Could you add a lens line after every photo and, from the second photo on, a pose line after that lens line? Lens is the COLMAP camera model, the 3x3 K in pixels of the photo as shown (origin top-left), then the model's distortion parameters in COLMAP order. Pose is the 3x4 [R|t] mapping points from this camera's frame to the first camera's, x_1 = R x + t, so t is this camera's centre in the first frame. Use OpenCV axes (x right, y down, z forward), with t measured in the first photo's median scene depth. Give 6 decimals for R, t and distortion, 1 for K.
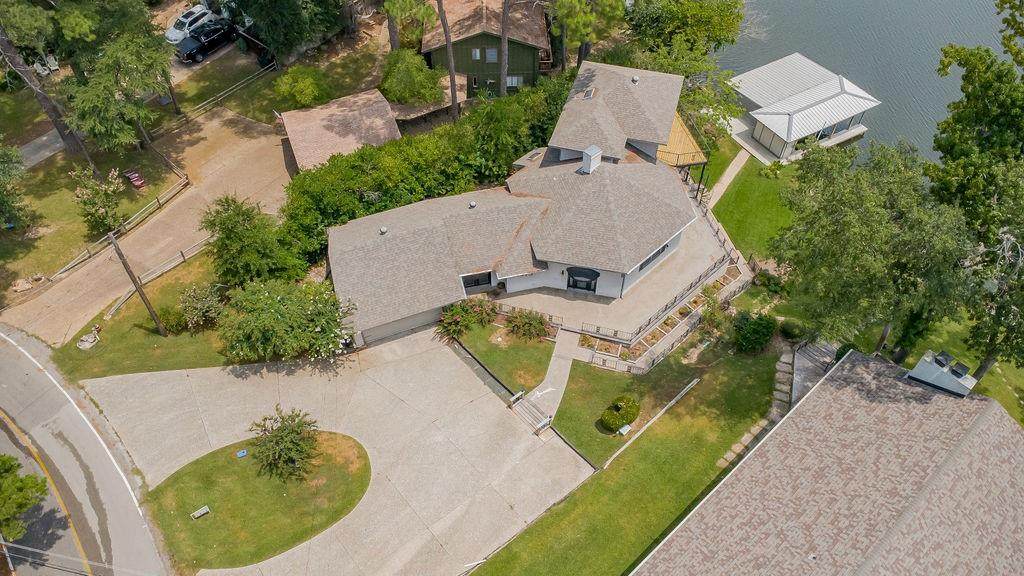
lens RADIAL K [[716.8, 0, 512.0], [0, 716.8, 288.0], [0, 0, 1]] dist [0.008747, -0.000050]
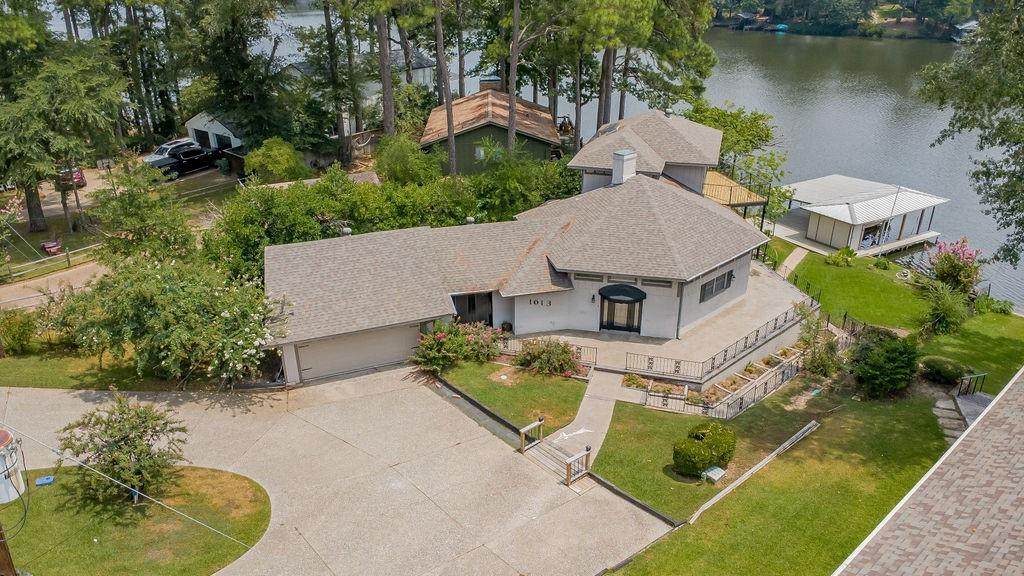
lens RADIAL K [[716.8, 0, 512.0], [0, 716.8, 288.0], [0, 0, 1]] dist [0.008747, -0.000050]
pose [[0.999972, 0.002378, -0.007112, -0.004955], [-0.005259, 0.898412, -0.439123, 0.290210], [0.005345, 0.439148, 0.898399, 0.365760]]
